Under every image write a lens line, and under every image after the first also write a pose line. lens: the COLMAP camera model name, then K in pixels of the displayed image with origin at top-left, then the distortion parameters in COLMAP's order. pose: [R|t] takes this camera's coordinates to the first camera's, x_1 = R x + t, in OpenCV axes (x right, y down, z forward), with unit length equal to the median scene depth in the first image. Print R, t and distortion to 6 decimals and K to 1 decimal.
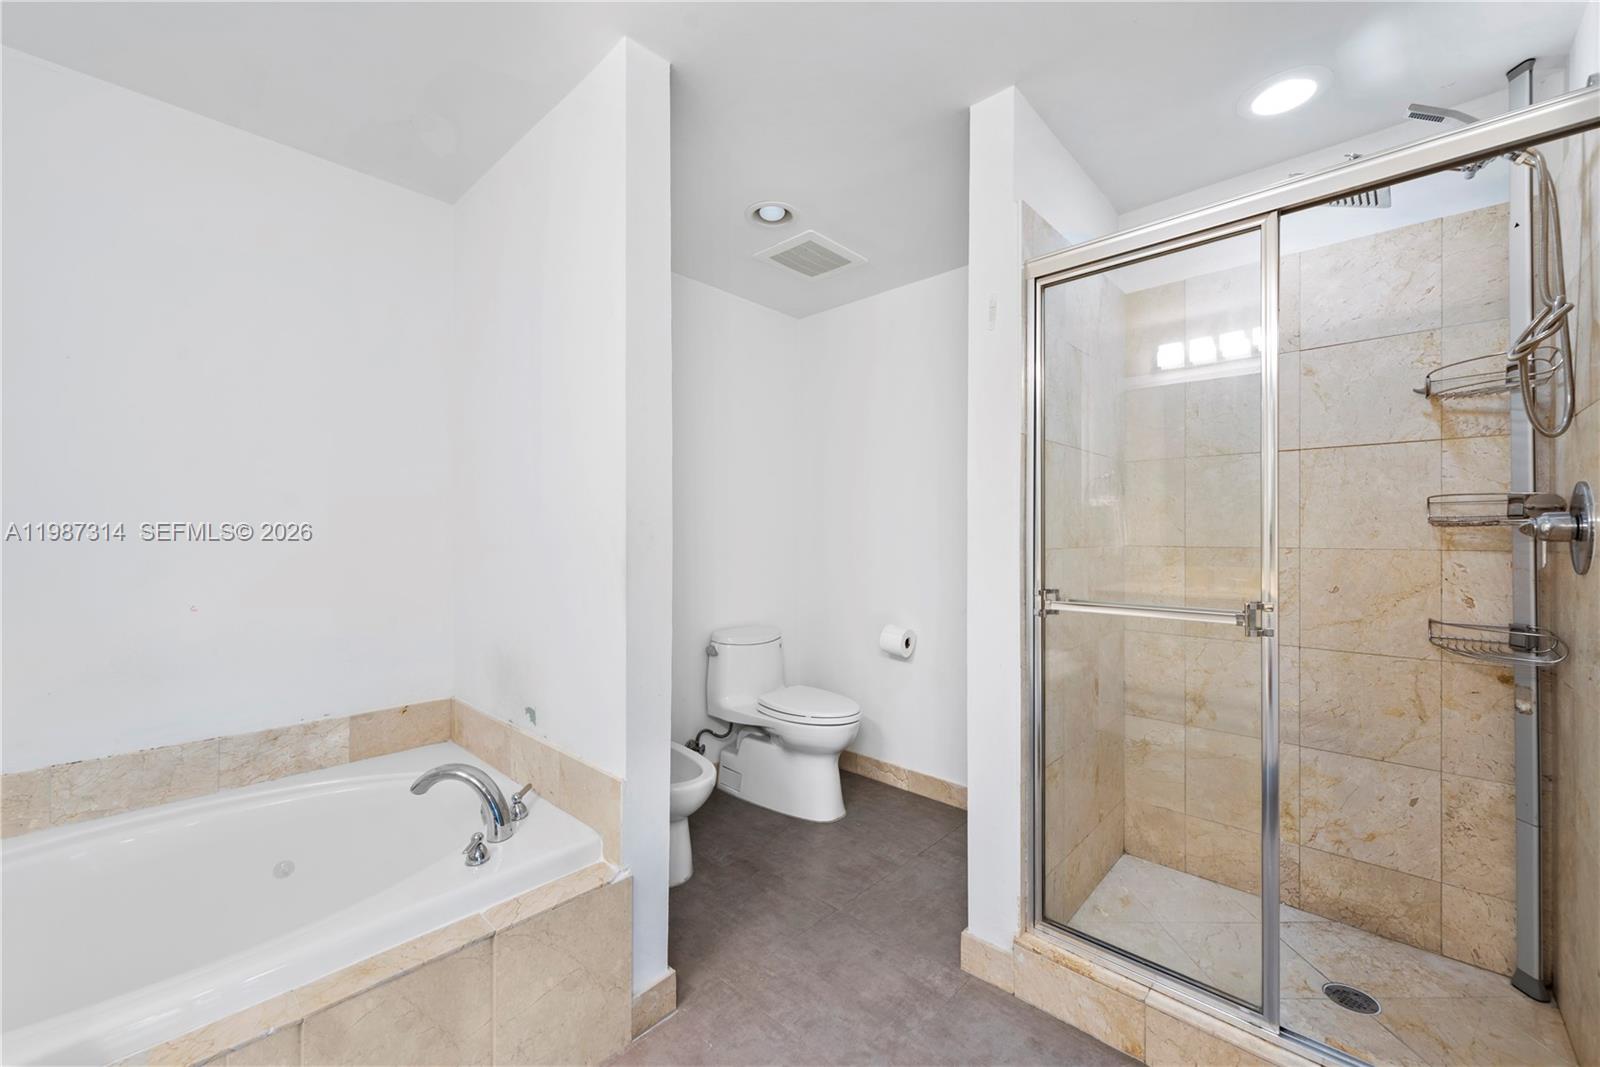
lens RADIAL K [[625.5, 0, 797.1], [0, 625.5, 530.1], [0, 0, 1]] dist [-0.003239, 0.001602]
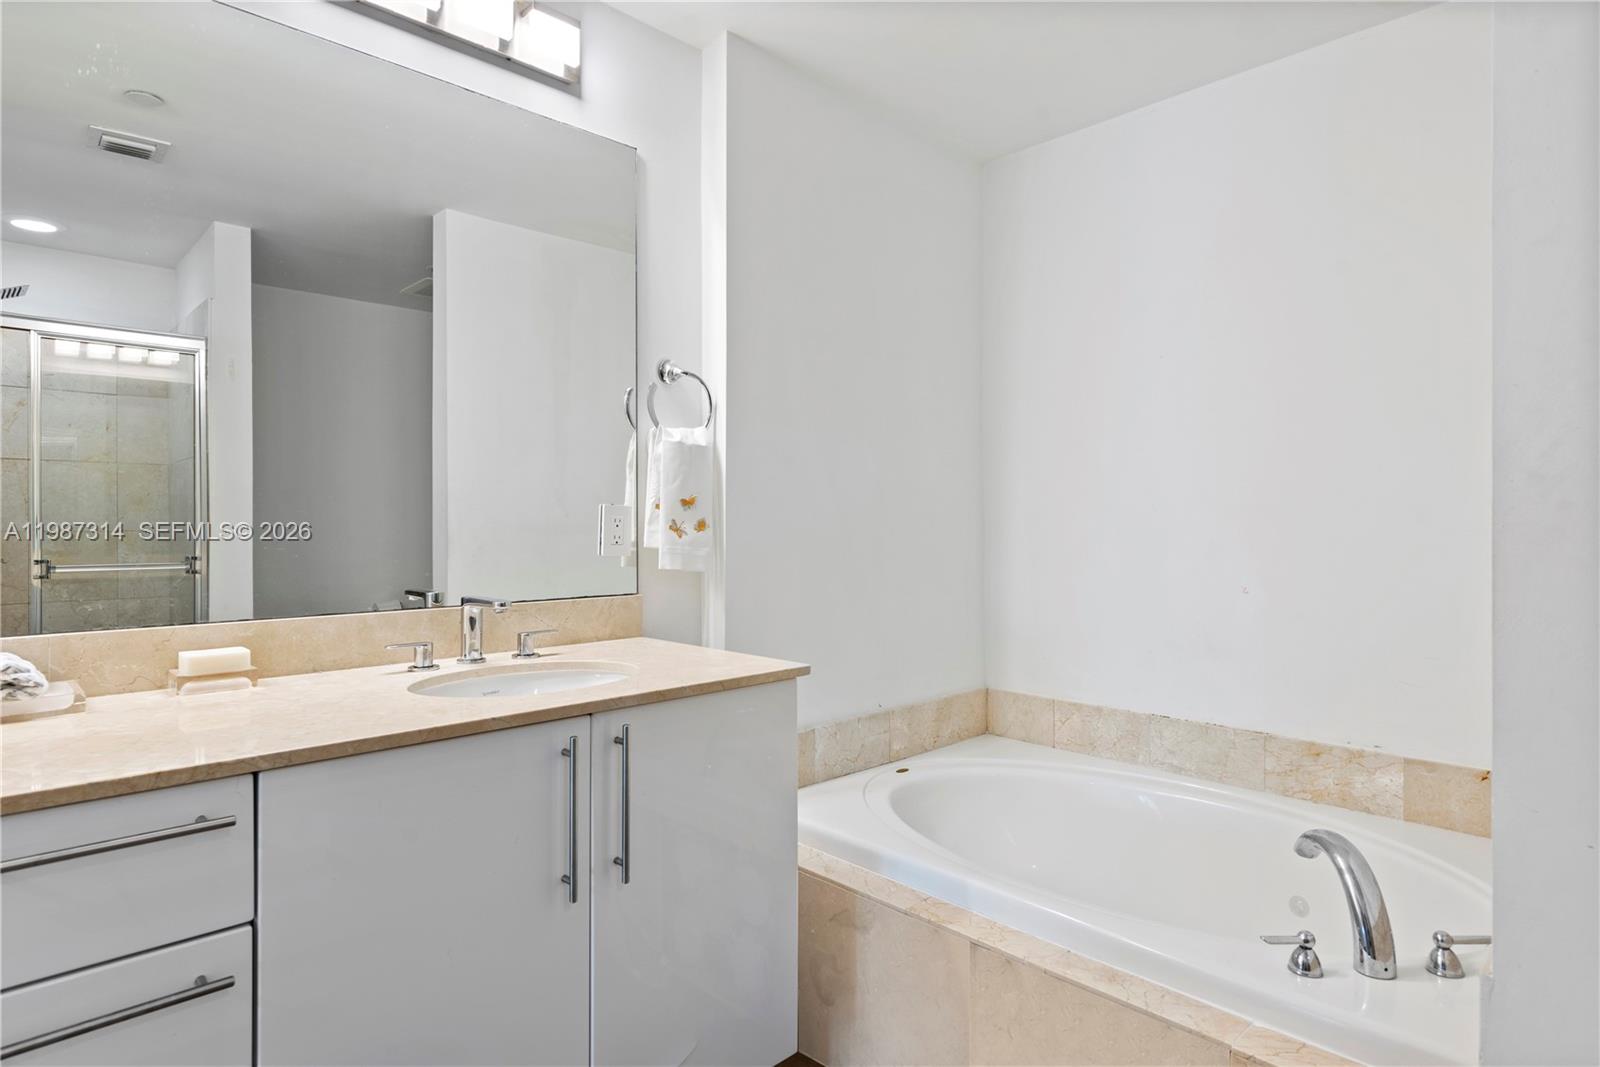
lens RADIAL K [[887.6, 0, 797.3], [0, 887.6, 524.4], [0, 0, 1]] dist [0.007619, 0.002460]
pose [[-0.056147, 0.006362, -0.998402, 0.416564], [0.009316, 0.999940, 0.005848, 0.011741], [0.998379, -0.008973, -0.056203, 0.390853]]
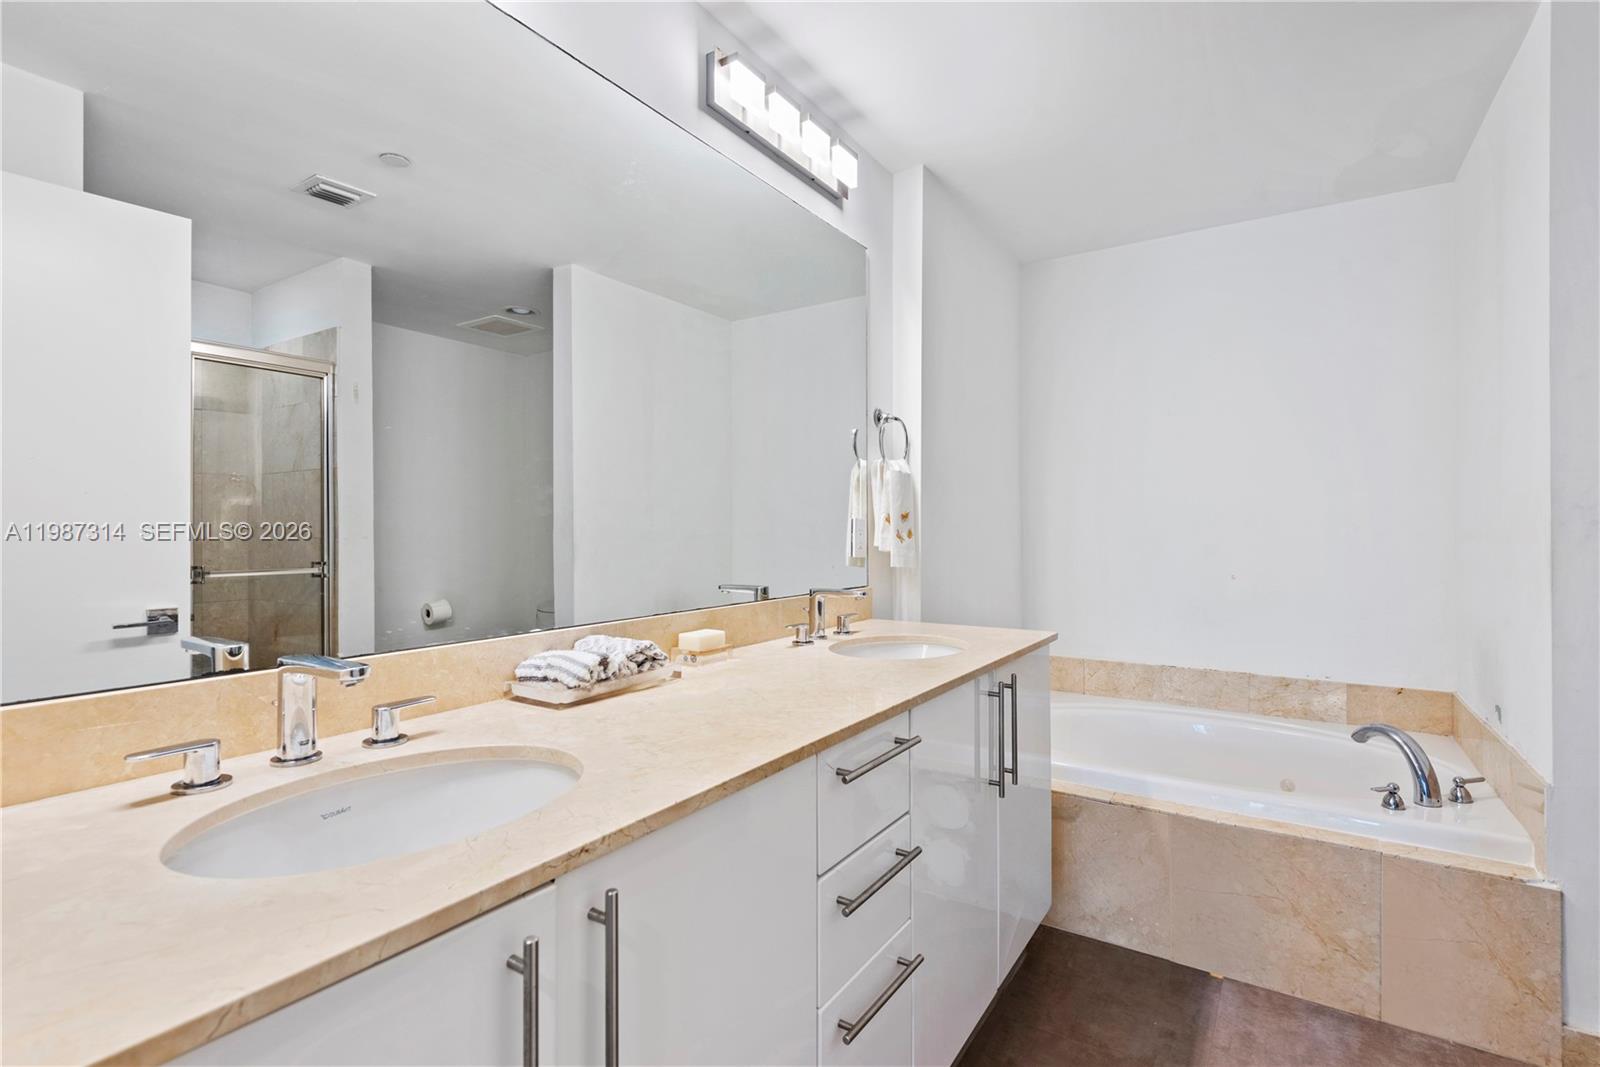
lens RADIAL K [[766.6, 0, 798.6], [0, 766.6, 526.2], [0, 0, 1]] dist [0.001886, 0.001360]
pose [[0.172726, 0.000709, -0.984970, 0.551440], [0.007532, 0.999970, 0.002041, 0.000599], [0.984941, -0.007772, 0.172716, -0.253007]]
